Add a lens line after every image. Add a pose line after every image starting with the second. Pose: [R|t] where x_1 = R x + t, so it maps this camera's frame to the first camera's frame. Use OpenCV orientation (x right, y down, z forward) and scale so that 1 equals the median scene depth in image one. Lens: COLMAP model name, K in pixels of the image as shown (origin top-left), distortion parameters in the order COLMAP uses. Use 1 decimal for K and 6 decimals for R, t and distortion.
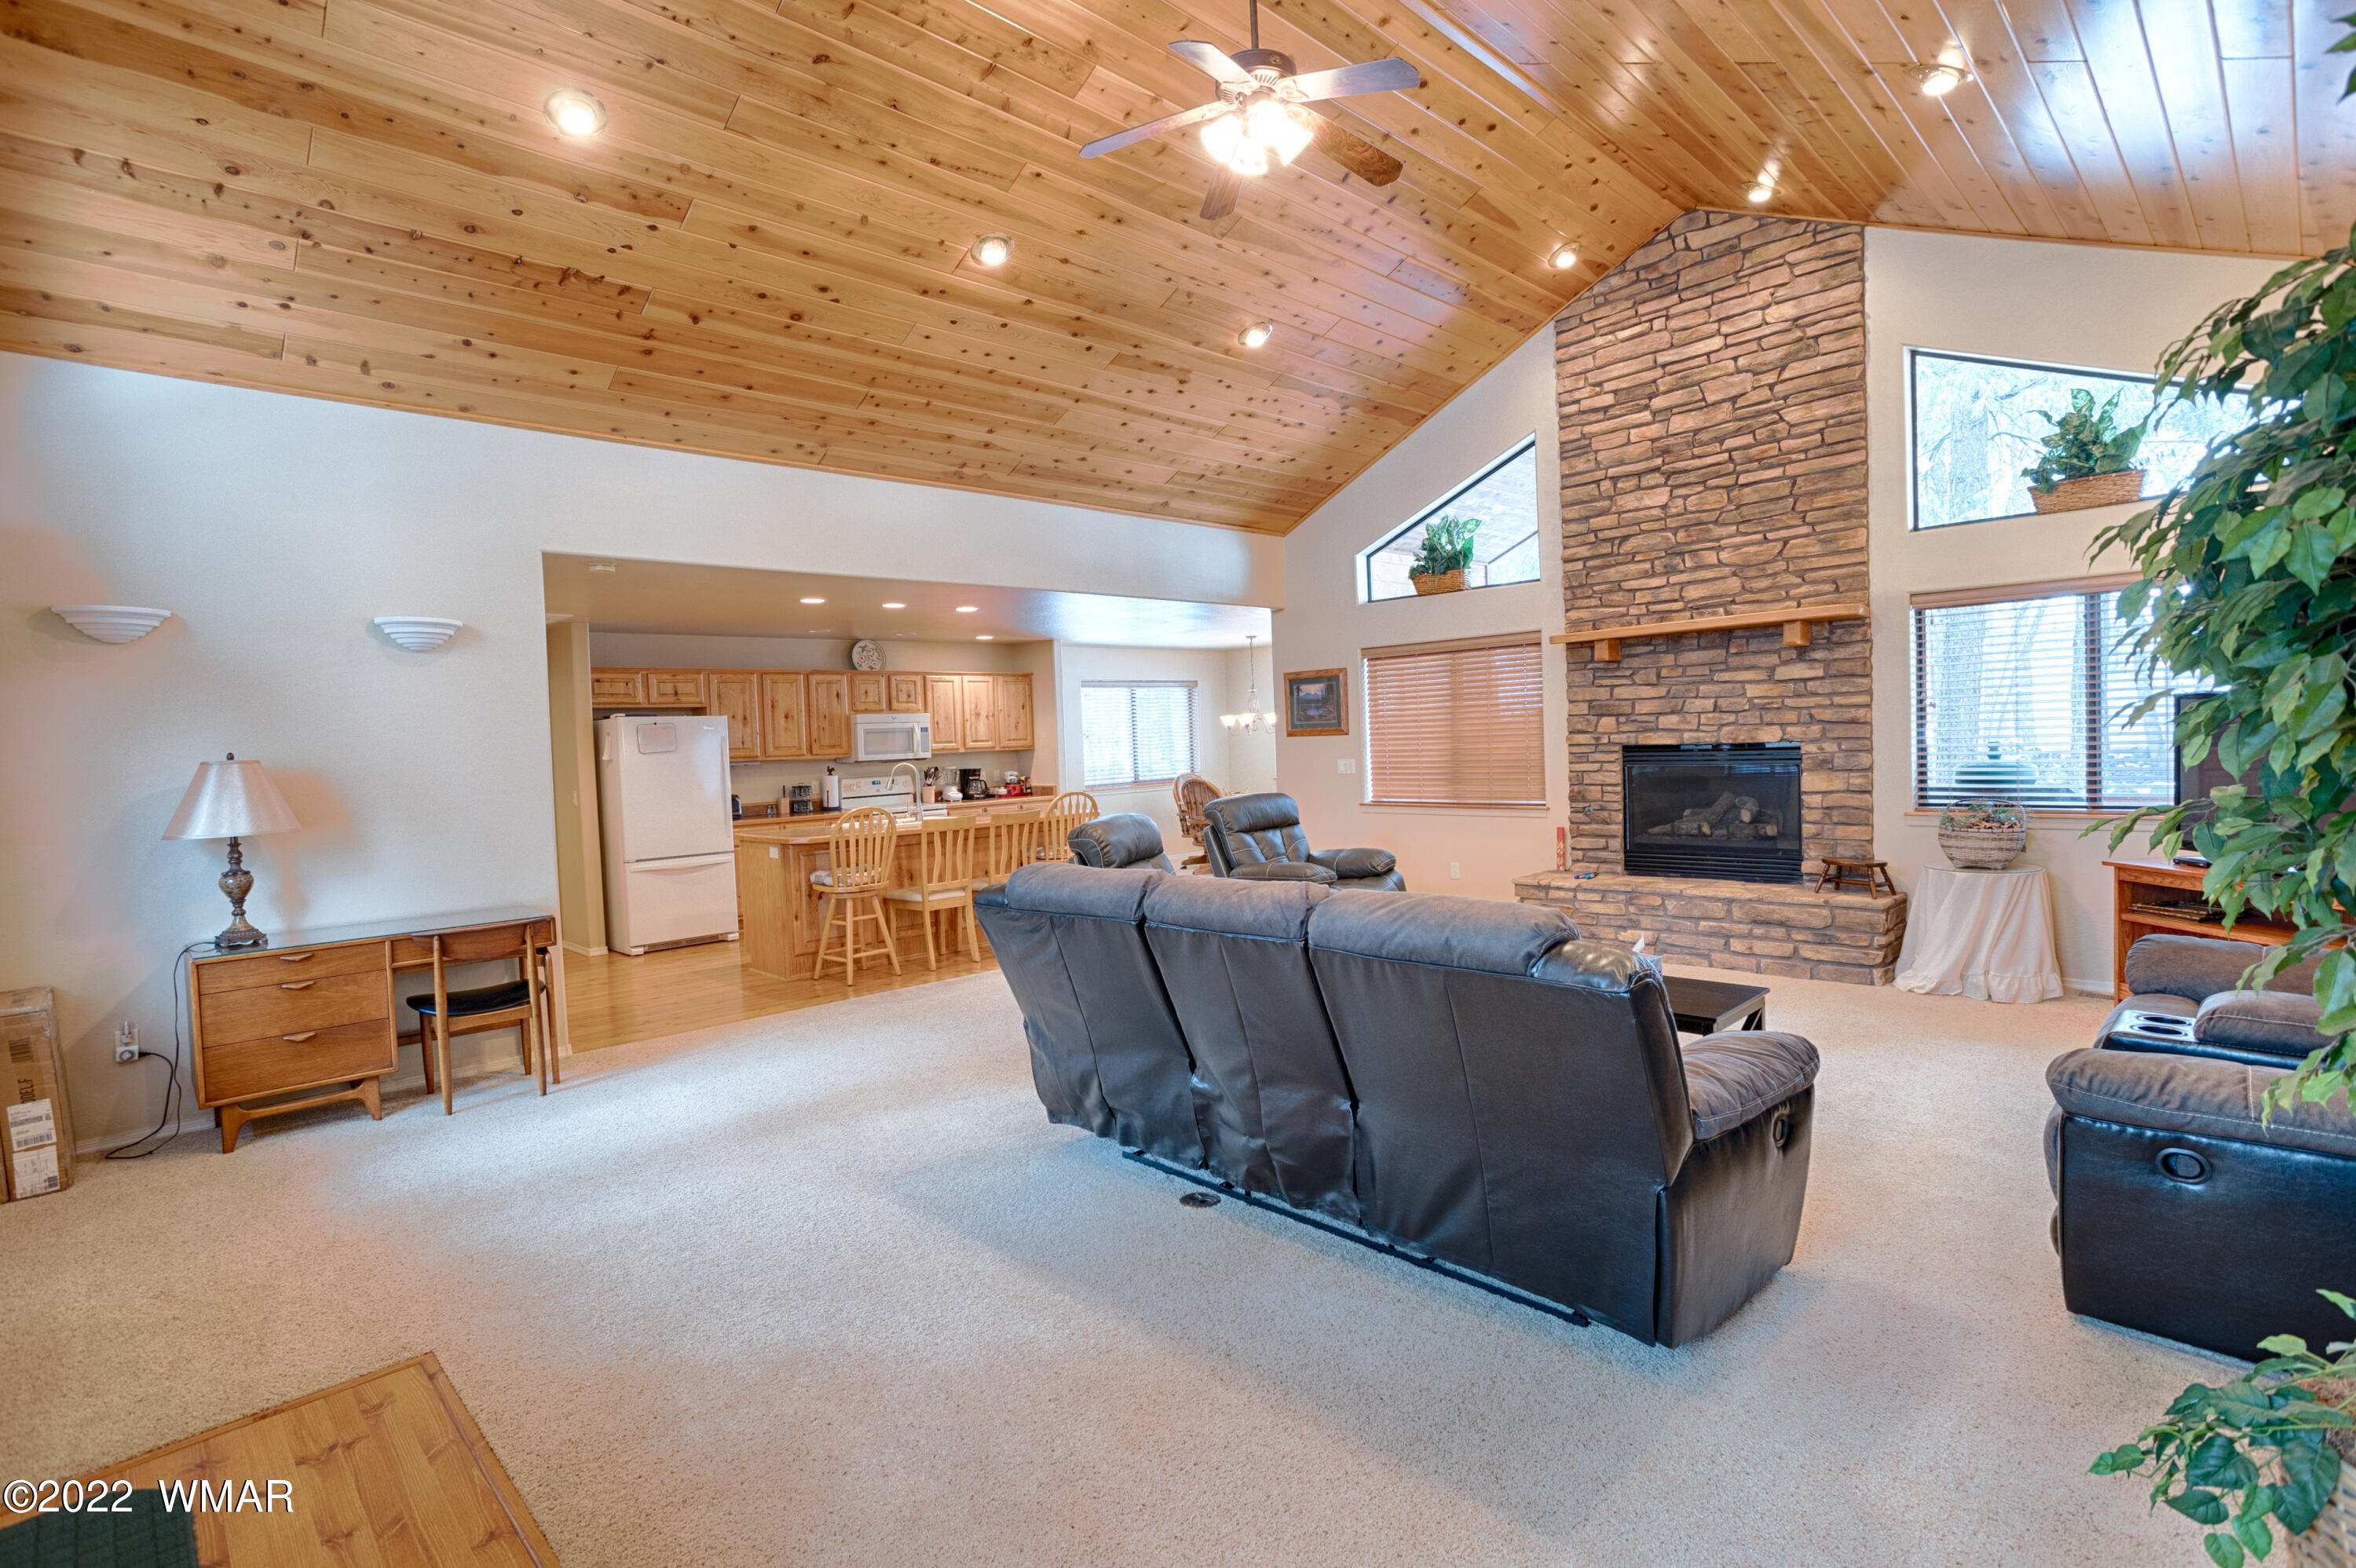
lens RADIAL K [[1153.2, 0, 1172.9], [0, 1153.2, 772.5], [0, 0, 1]] dist [-0.030009, 0.012648]
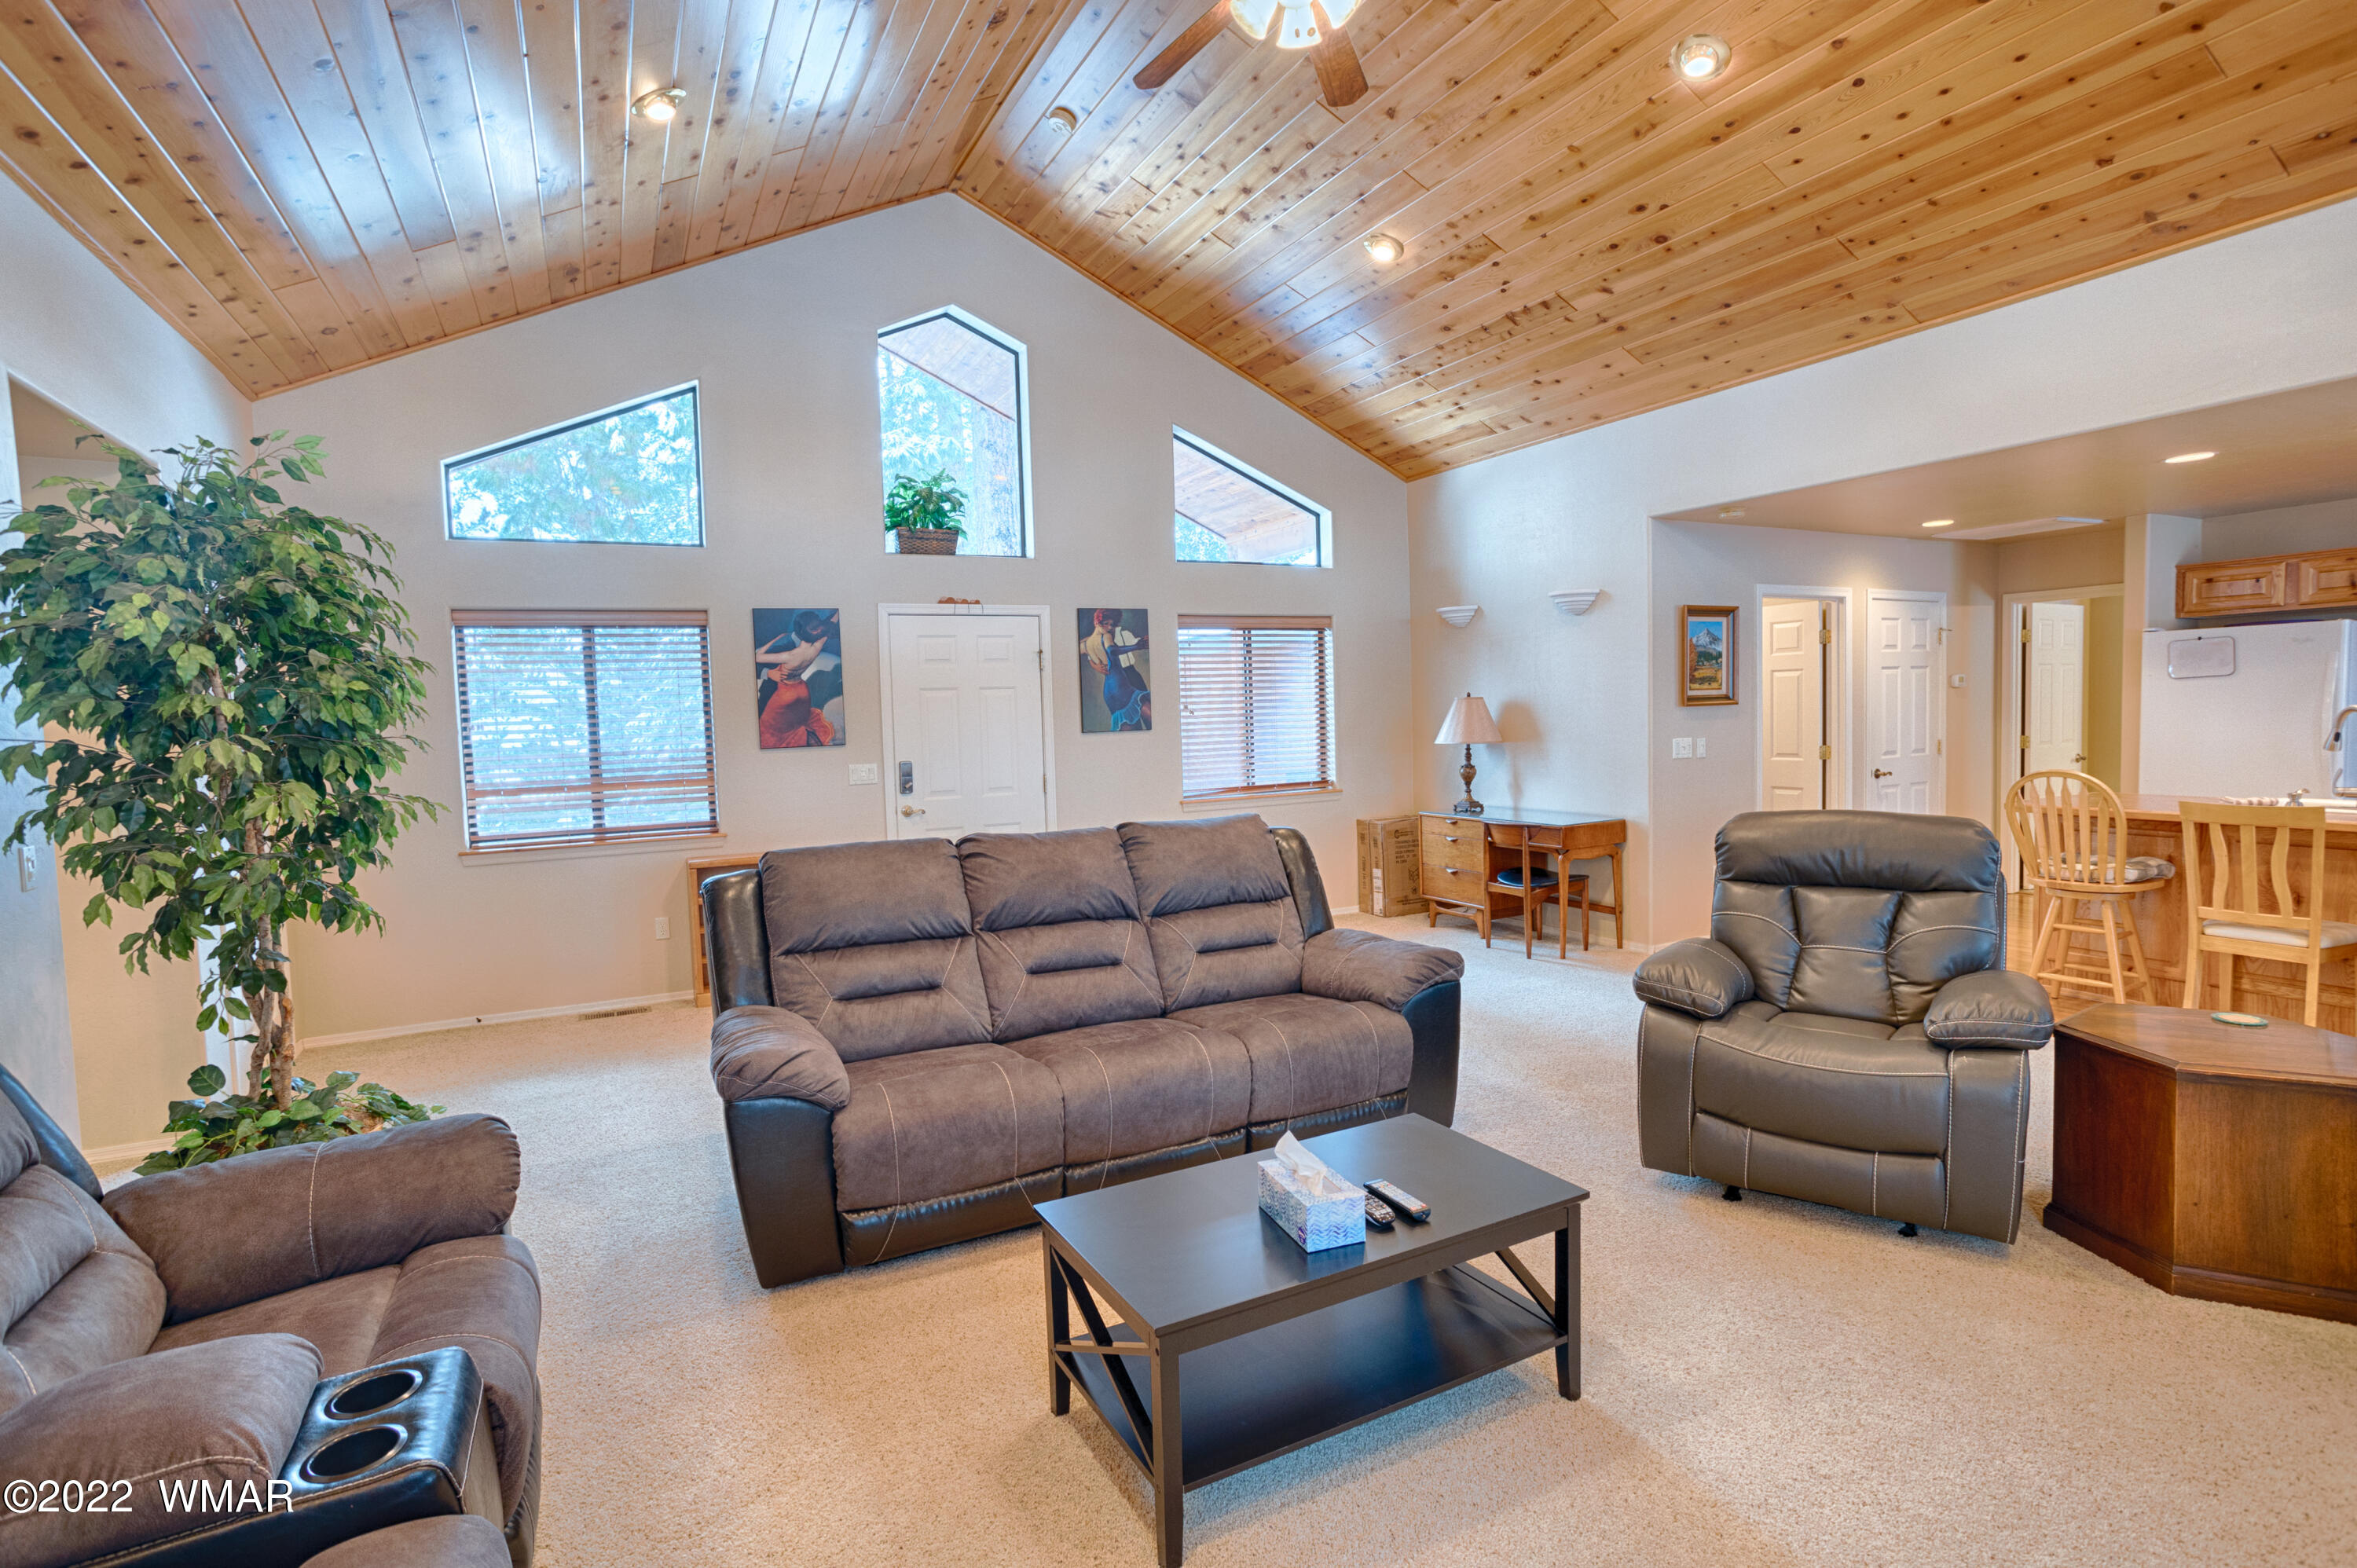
lens RADIAL K [[1153.7, 0, 1158.1], [0, 1153.7, 727.9], [0, 0, 1]] dist [-0.030009, 0.012648]
pose [[-0.314793, 0.059123, -0.947317, 0.558930], [0.013174, 0.998234, 0.057923, -0.042757], [0.949069, 0.005754, -0.315016, 0.703635]]
